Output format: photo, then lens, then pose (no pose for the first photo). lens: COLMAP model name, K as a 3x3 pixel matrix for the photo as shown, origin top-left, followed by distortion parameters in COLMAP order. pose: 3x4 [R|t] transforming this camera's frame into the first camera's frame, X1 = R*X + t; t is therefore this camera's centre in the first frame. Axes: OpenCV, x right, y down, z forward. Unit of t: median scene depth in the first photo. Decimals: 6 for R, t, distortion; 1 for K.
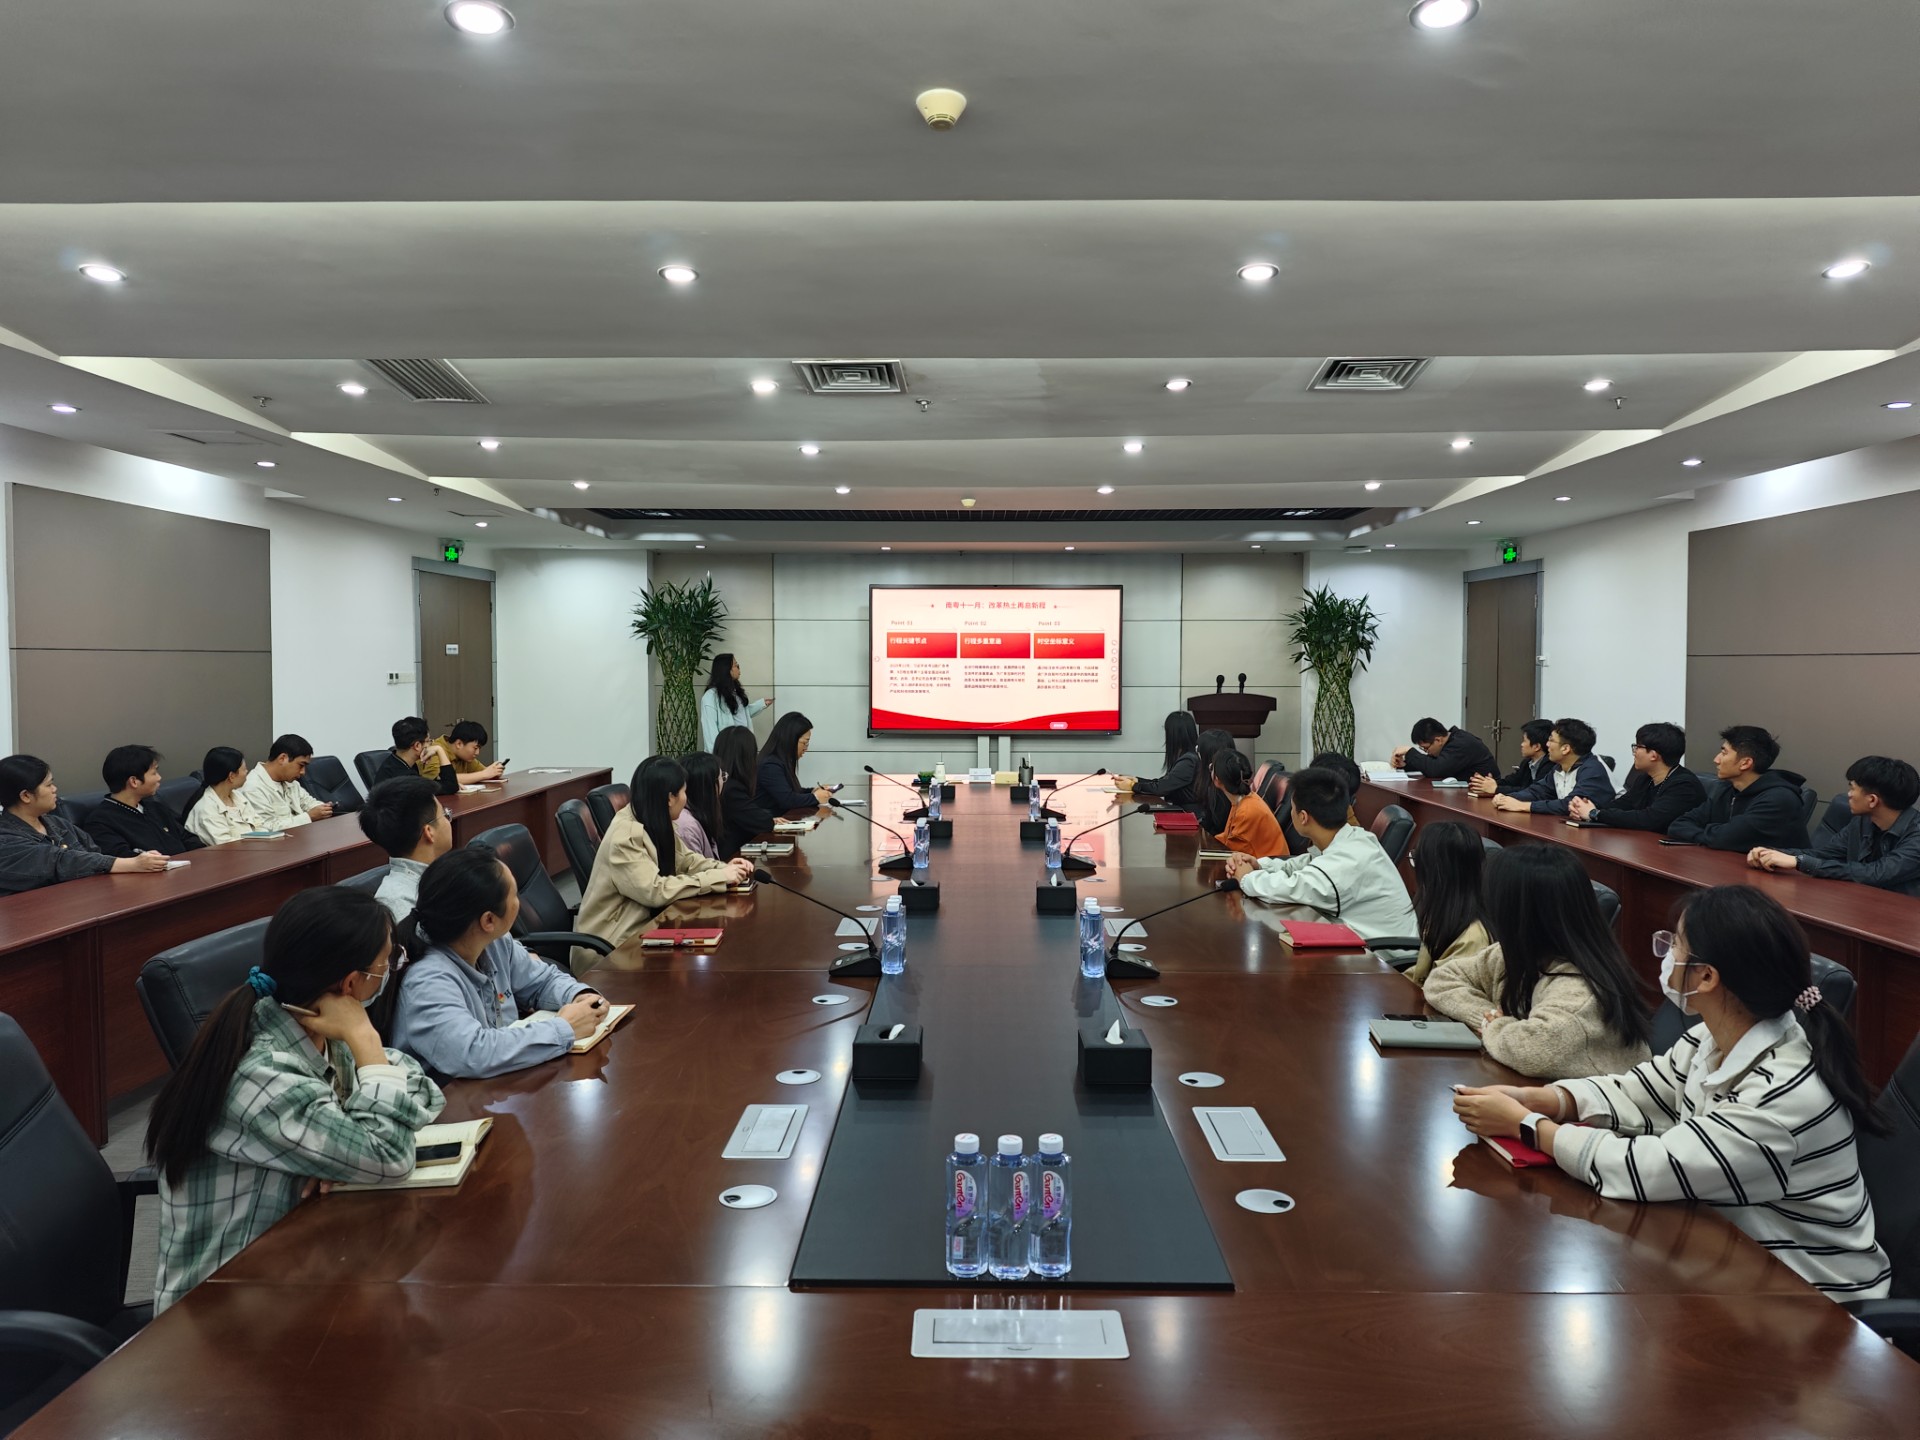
lens RADIAL K [[1314.7, 0, 963.0], [0, 1314.7, 718.1], [0, 0, 1]] dist [0.007426, -0.003948]
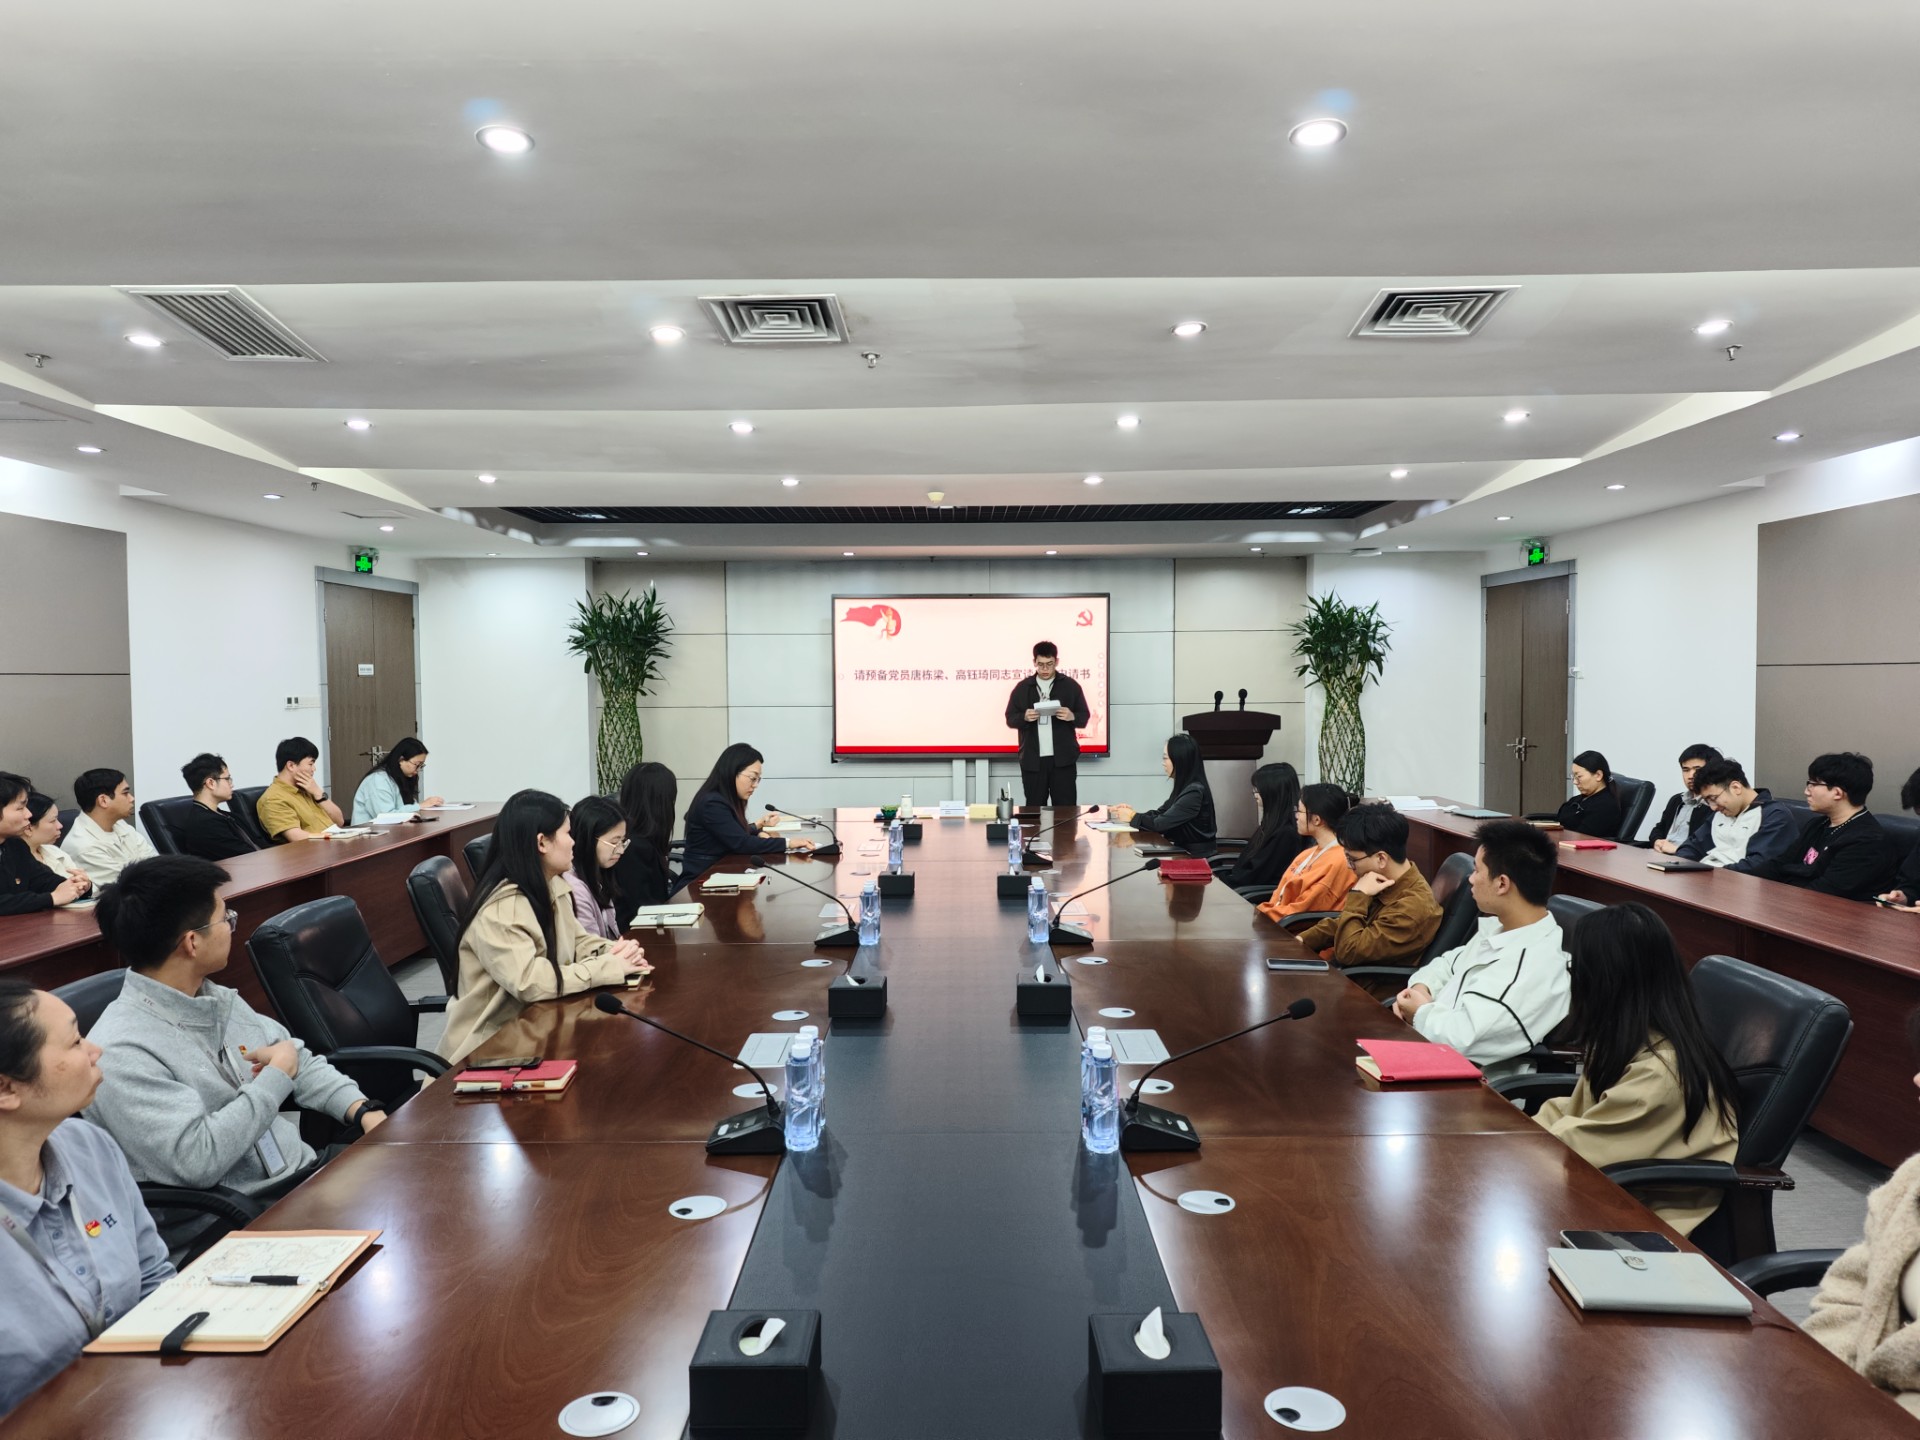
lens RADIAL K [[1329.5, 0, 965.3], [0, 1329.5, 744.3], [0, 0, 1]] dist [0.000402, -0.001200]
pose [[0.999816, -0.009326, 0.016736, 0.009669], [0.009202, 0.999930, 0.007468, -0.007966], [-0.016804, -0.007313, 0.999832, 0.155673]]
